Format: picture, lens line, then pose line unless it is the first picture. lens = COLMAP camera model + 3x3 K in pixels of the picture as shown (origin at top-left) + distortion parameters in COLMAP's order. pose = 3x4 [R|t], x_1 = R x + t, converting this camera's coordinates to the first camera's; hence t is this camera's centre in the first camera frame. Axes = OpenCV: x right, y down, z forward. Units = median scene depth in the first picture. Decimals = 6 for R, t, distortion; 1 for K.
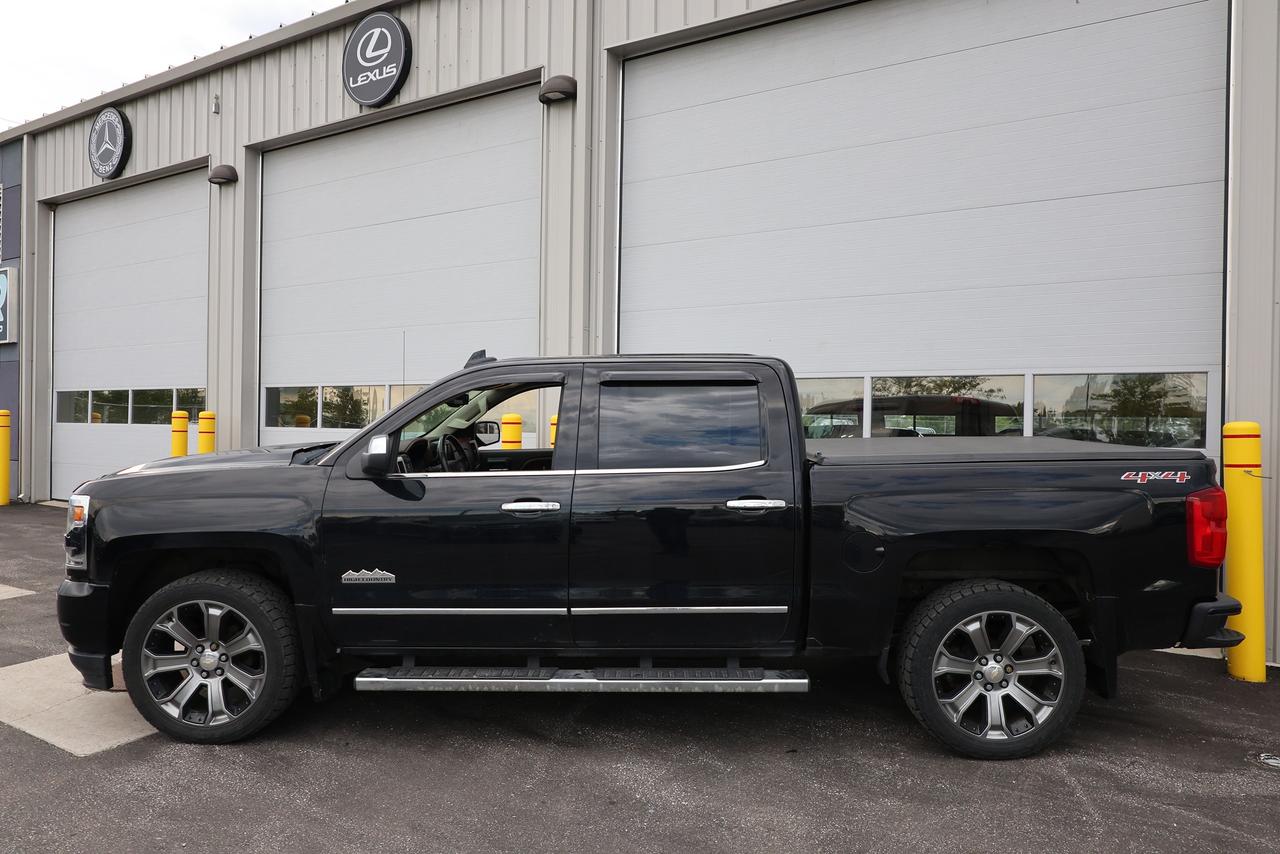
lens RADIAL K [[886.0, 0, 640.0], [0, 886.0, 427.0], [0, 0, 1]] dist [-0.001950, 0.008165]
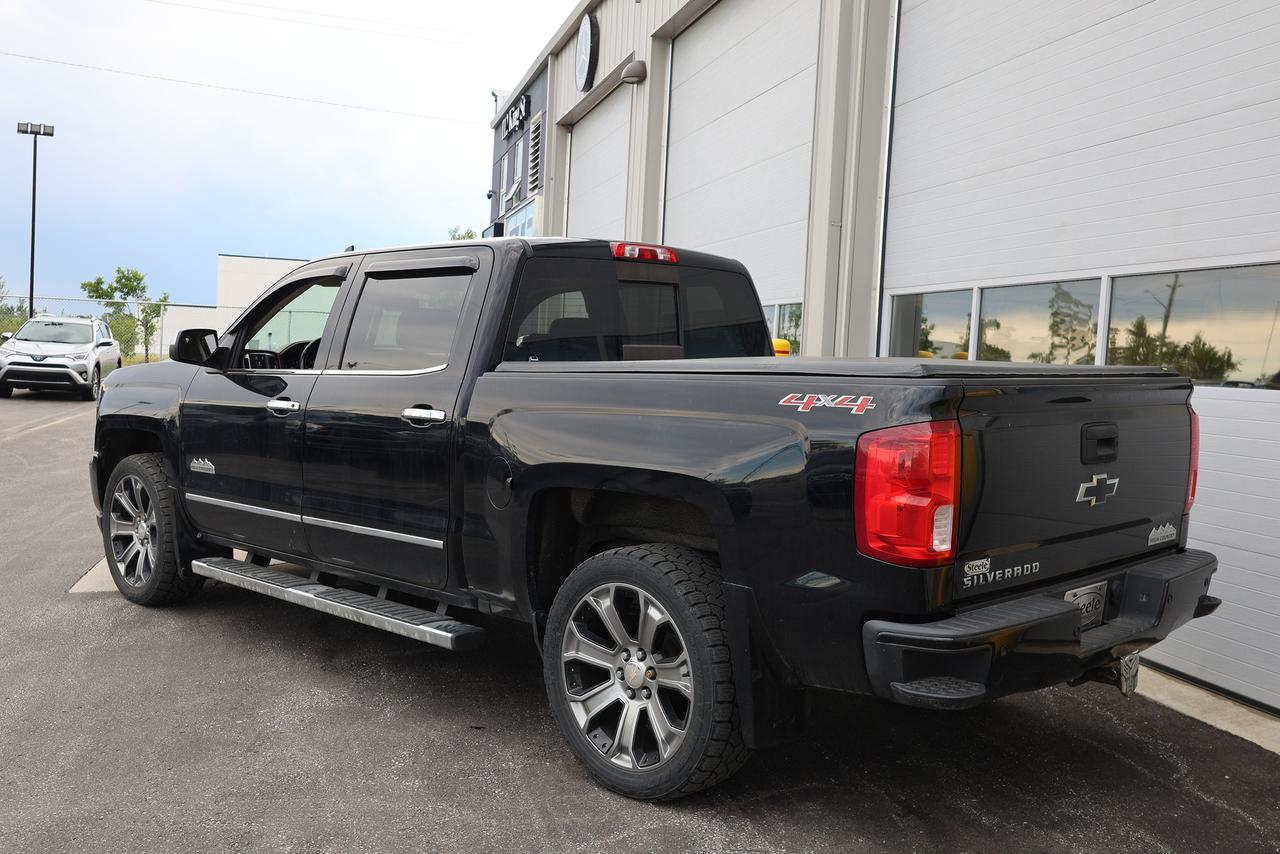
lens RADIAL K [[1235.3, 0, 640.0], [0, 1235.3, 427.0], [0, 0, 1]] dist [-0.000204, 0.008782]
pose [[0.727490, 0.058689, -0.683603, 1.064760], [-0.041623, 0.998275, 0.041408, 0.042973], [0.684854, -0.001670, 0.728678, 0.296518]]
